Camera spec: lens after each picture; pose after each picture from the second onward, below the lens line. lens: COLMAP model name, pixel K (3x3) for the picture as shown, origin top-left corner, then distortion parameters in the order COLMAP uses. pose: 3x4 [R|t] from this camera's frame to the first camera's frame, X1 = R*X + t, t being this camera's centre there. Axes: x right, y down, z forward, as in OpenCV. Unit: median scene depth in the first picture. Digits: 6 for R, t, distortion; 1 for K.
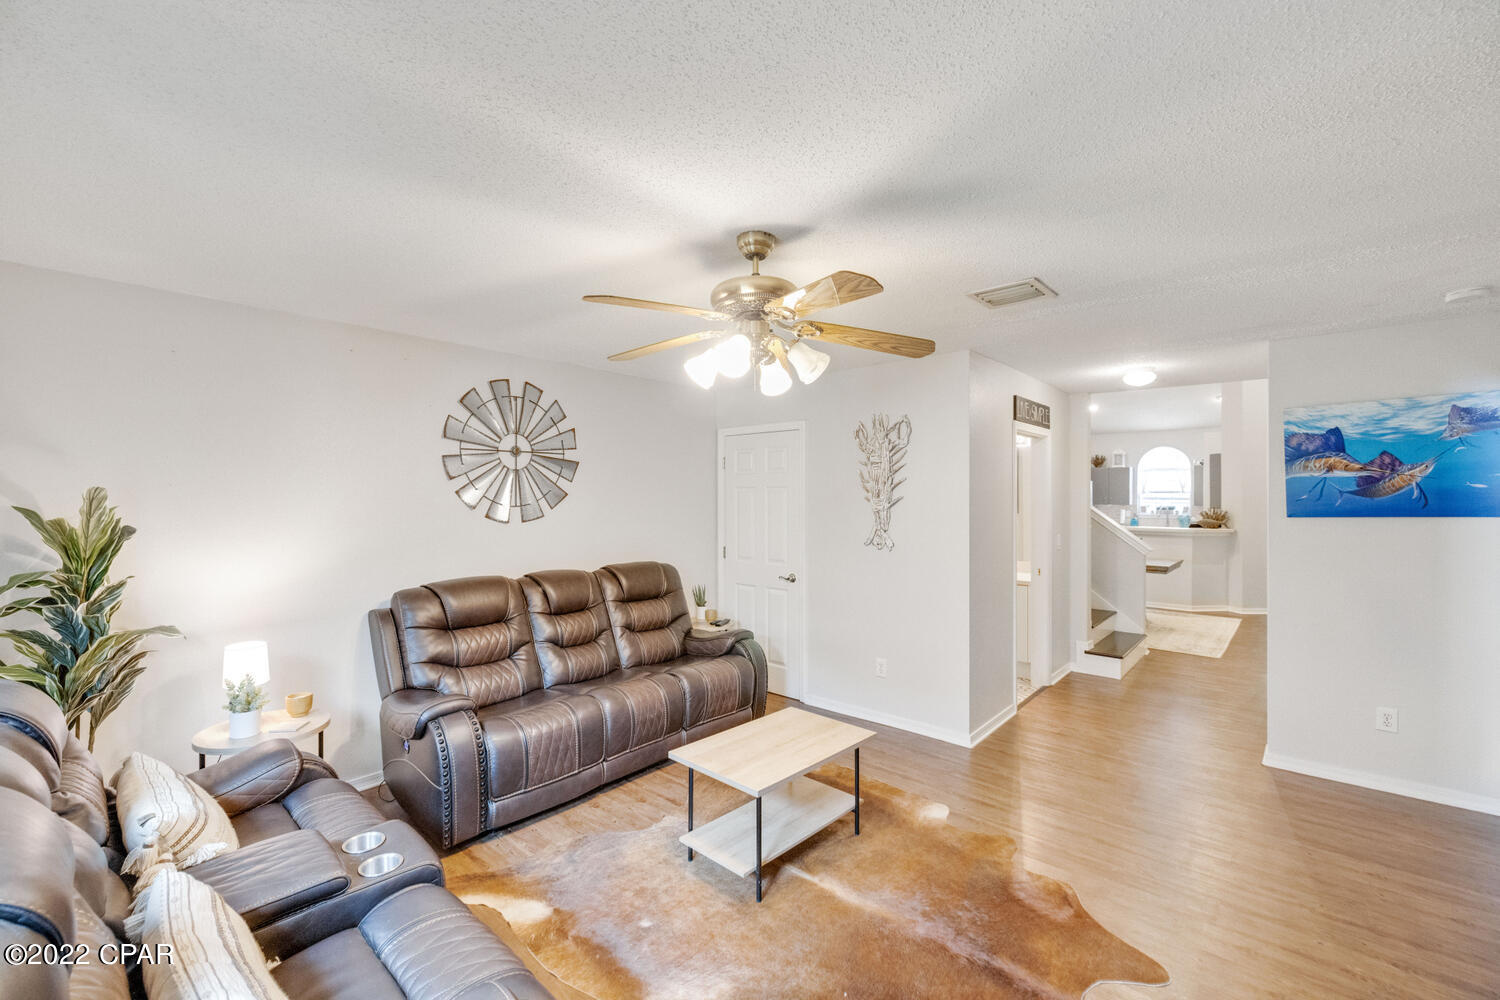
lens RADIAL K [[631.1, 0, 738.2], [0, 631.1, 499.9], [0, 0, 1]] dist [0.000636, -0.001131]
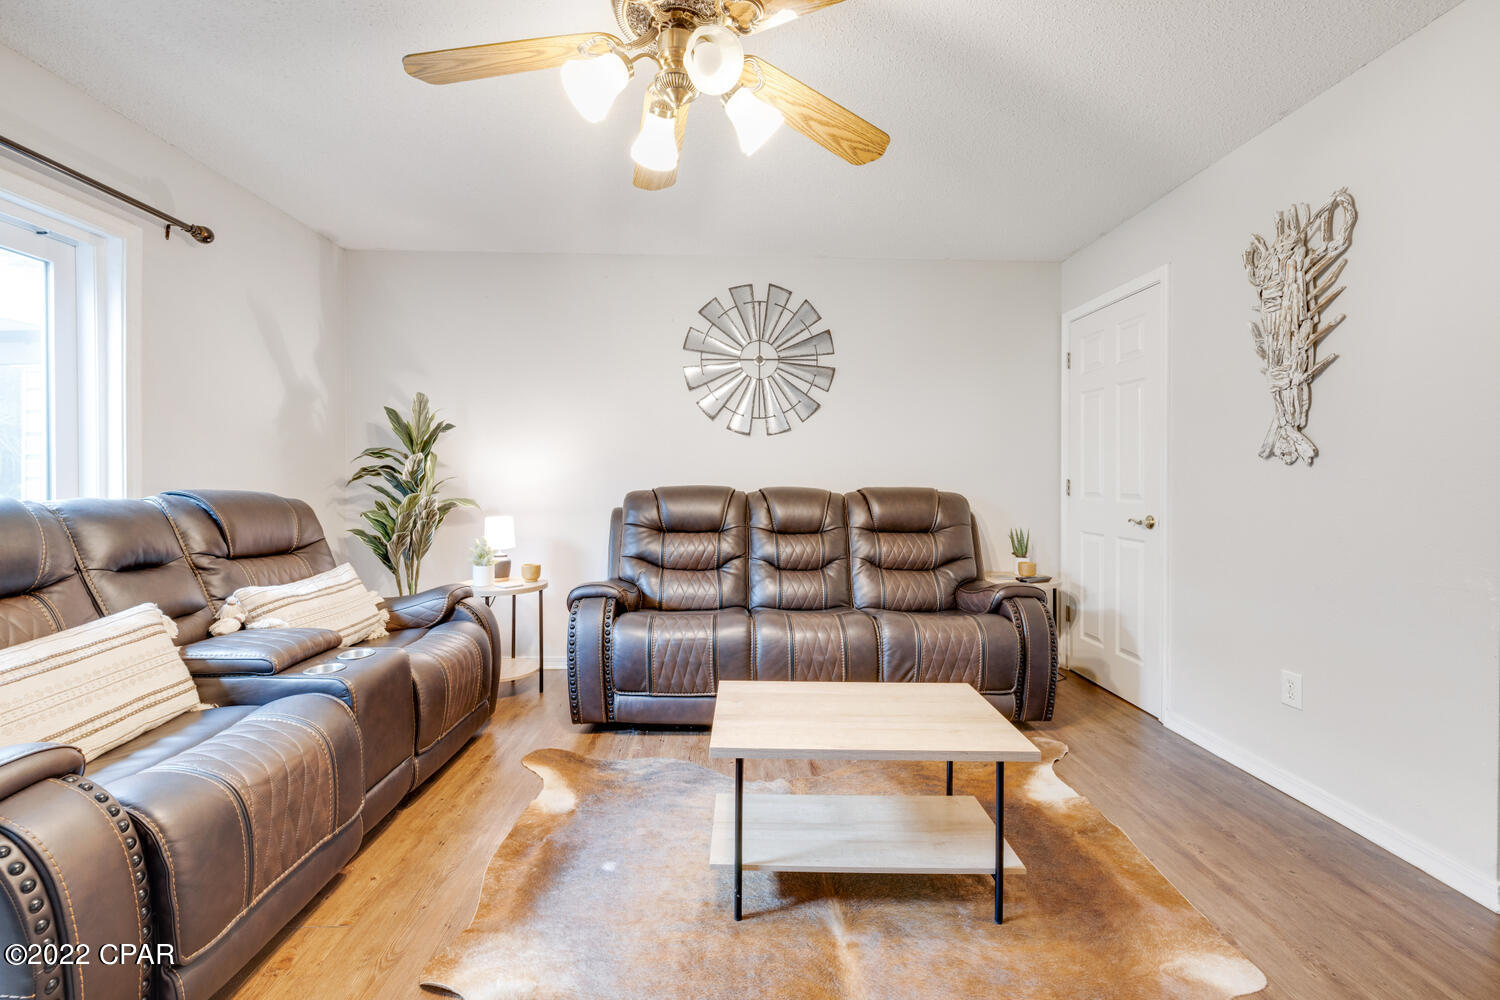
lens RADIAL K [[631.1, 0, 741.7], [0, 631.1, 488.6], [0, 0, 1]] dist [0.000636, -0.001131]
pose [[0.689267, 0.015618, -0.724339, 0.309845], [-0.008385, 0.999873, 0.013579, 0.101238], [0.724459, -0.003286, 0.689310, 0.324702]]
